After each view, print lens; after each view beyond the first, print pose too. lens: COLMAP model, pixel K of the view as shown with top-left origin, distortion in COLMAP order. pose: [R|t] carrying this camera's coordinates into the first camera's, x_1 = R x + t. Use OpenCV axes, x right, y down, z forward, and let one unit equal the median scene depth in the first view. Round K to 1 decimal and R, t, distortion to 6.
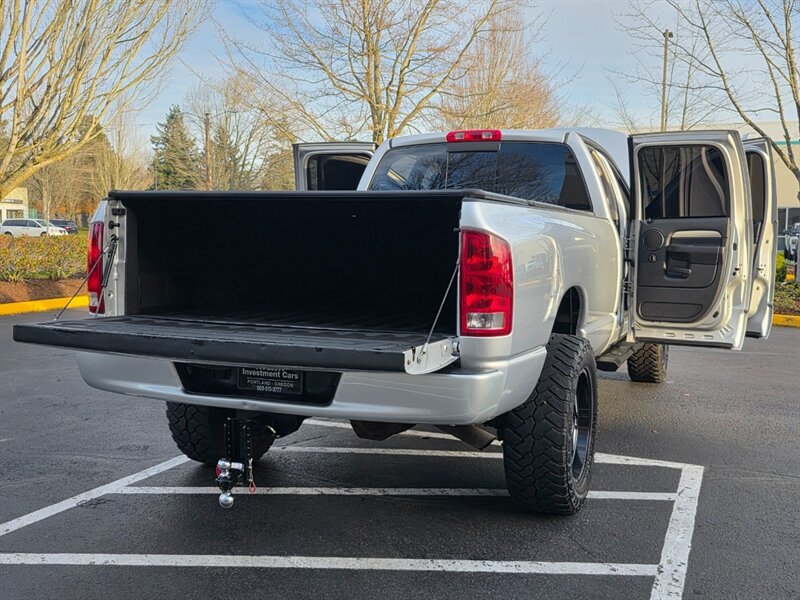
lens RADIAL K [[822.2, 0, 403.1], [0, 822.2, 295.0], [0, 0, 1]] dist [0.027701, 0.000000]
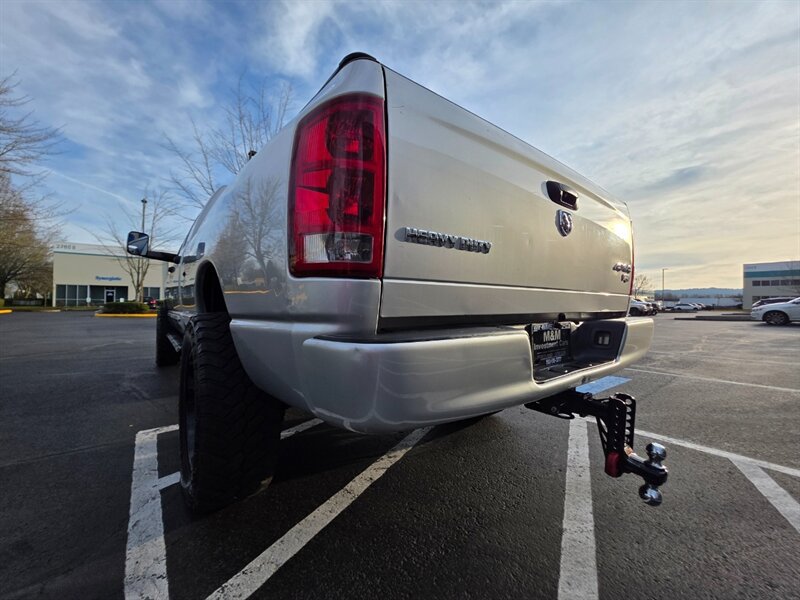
lens RADIAL K [[316.7, 0, 398.3], [0, 316.7, 298.6], [0, 0, 1]] dist [-0.000607, 0.000527]
pose [[0.514411, 0.000427, 0.857544, -0.384843], [0.065263, 0.997080, -0.039646, 0.032011], [-0.855057, 0.076360, 0.512881, 0.656087]]
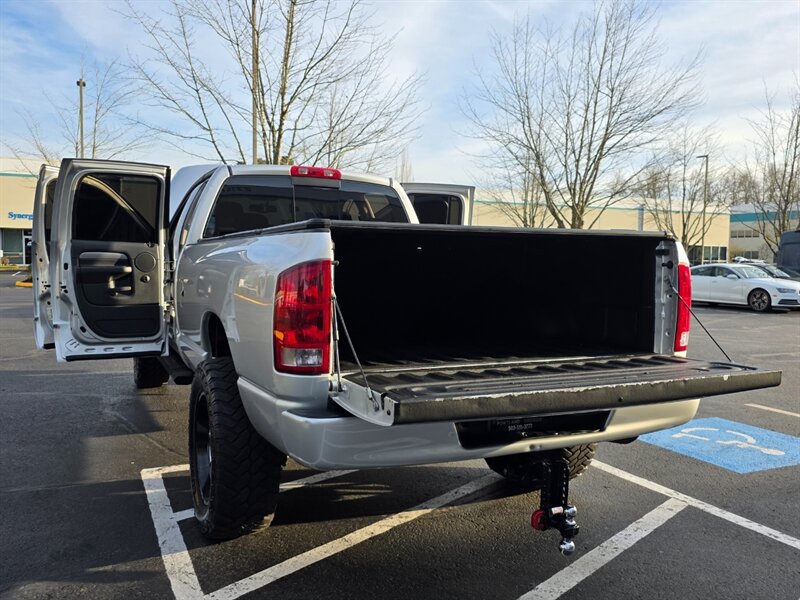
lens RADIAL K [[649.4, 0, 401.4], [0, 649.4, 300.6], [0, 0, 1]] dist [0.031971, -0.030617]
pose [[0.691101, -0.050844, 0.720968, -0.558565], [0.050707, 0.998475, 0.021808, -0.042333], [-0.720978, 0.021486, 0.692625, 0.380464]]
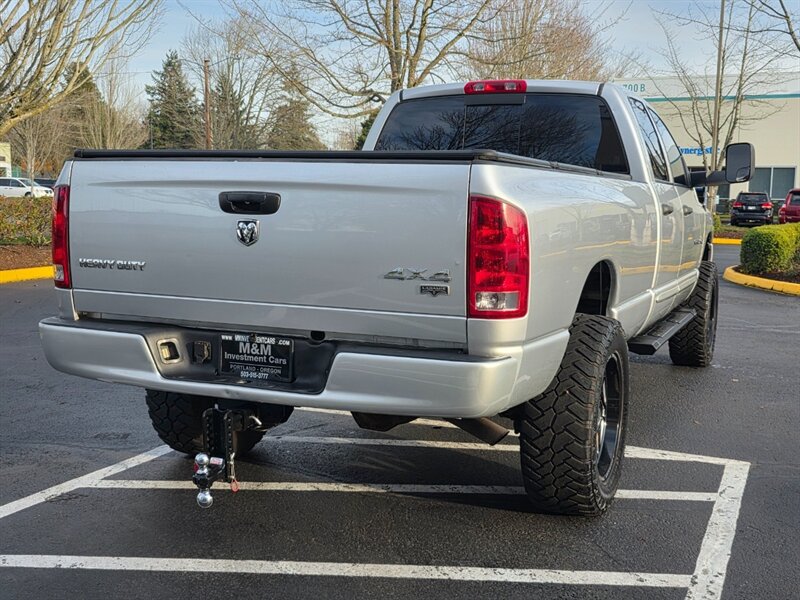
lens RADIAL K [[911.6, 0, 404.9], [0, 911.6, 300.5], [0, 0, 1]] dist [0.028470, 0.000000]
pose [[0.999736, 0.006215, -0.022098, 0.014496], [-0.005321, 0.999174, 0.040285, -0.004680], [0.022330, -0.040157, 0.998944, 0.015088]]
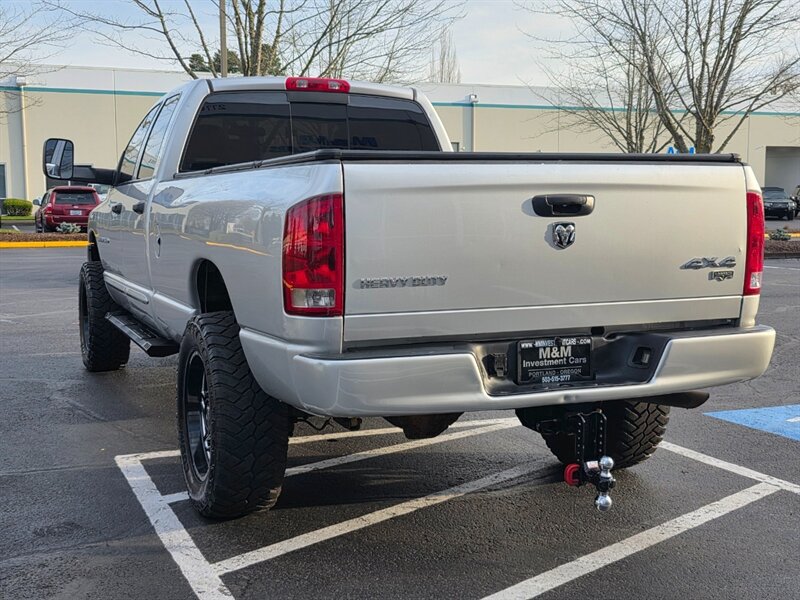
lens RADIAL K [[981.6, 0, 394.7], [0, 981.6, 300.8], [0, 0, 1]] dist [0.044500, 0.000000]
pose [[0.724580, -0.087619, 0.683598, -0.684448], [0.065737, 0.996150, 0.058002, -0.028499], [-0.686048, 0.002911, 0.727550, 0.239193]]
